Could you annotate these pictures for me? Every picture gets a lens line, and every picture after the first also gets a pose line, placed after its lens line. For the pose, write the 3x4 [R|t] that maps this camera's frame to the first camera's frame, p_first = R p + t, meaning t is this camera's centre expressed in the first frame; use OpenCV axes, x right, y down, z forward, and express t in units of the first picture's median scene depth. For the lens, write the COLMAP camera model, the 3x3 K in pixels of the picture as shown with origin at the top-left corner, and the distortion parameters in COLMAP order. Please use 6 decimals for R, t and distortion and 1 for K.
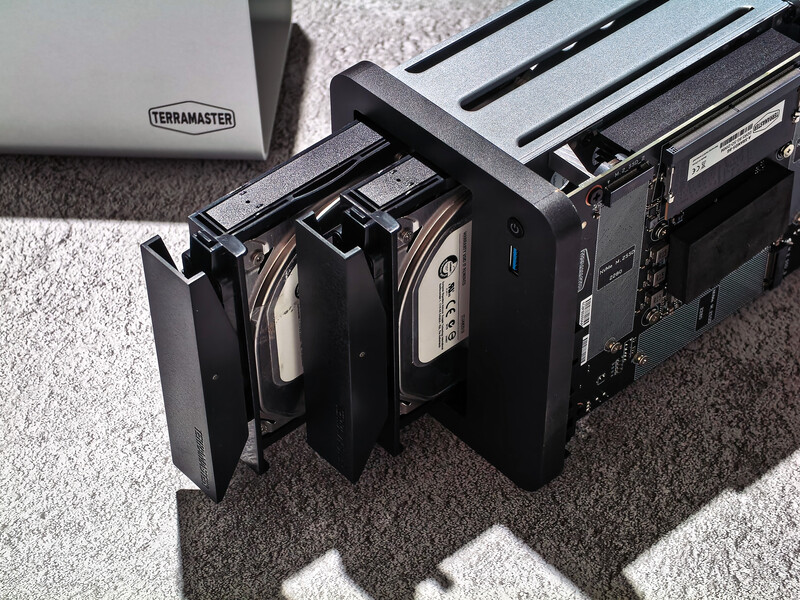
lens RADIAL K [[1922.0, 0, 431.4], [0, 1922.0, 297.9], [0, 0, 1]] dist [0.003690, 2.037393]
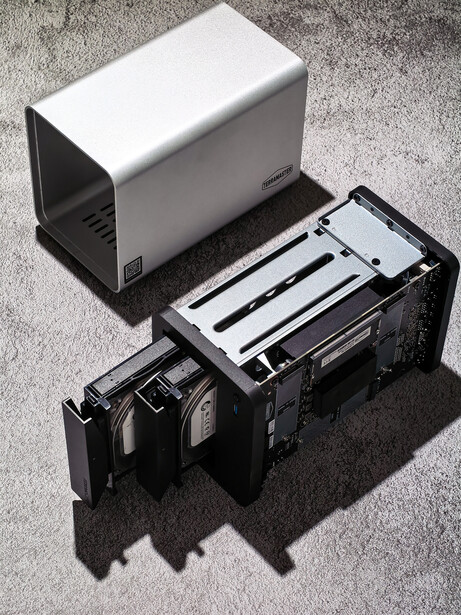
lens RADIAL K [[1477.5, 0, 230.5], [0, 1477.5, 307.5], [0, 0, 1]] dist [0.003690, 2.037393]
pose [[0.999571, 0.028770, 0.005499, 0.023056], [-0.029137, 0.995858, 0.086123, -0.256742], [-0.002998, -0.086246, 0.996269, -0.584483]]
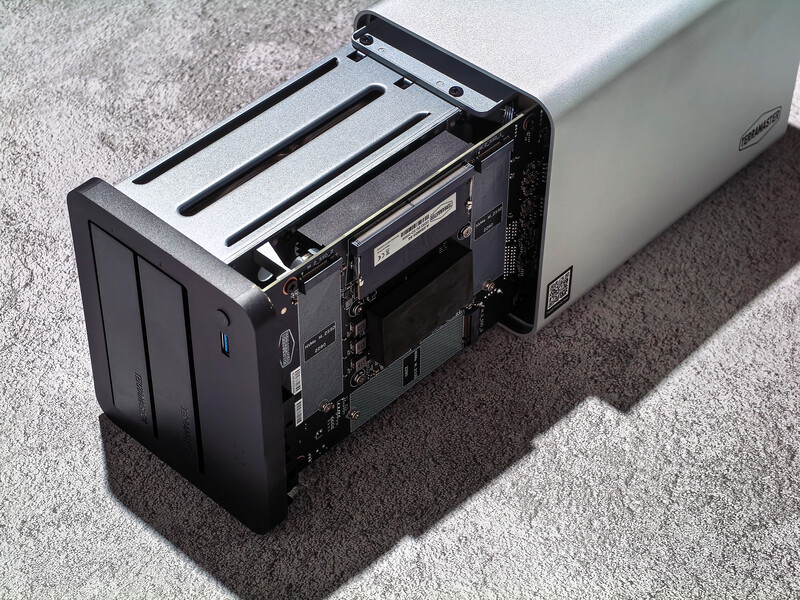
lens RADIAL K [[1922.0, 0, 431.4], [0, 1922.0, 297.9], [0, 0, 1]] dist [0.003690, 2.037393]
pose [[0.996262, -0.051740, 0.069178, 0.083368], [0.051916, 0.998651, -0.000757, -0.037906], [-0.069045, 0.004345, 0.997604, -0.181036]]
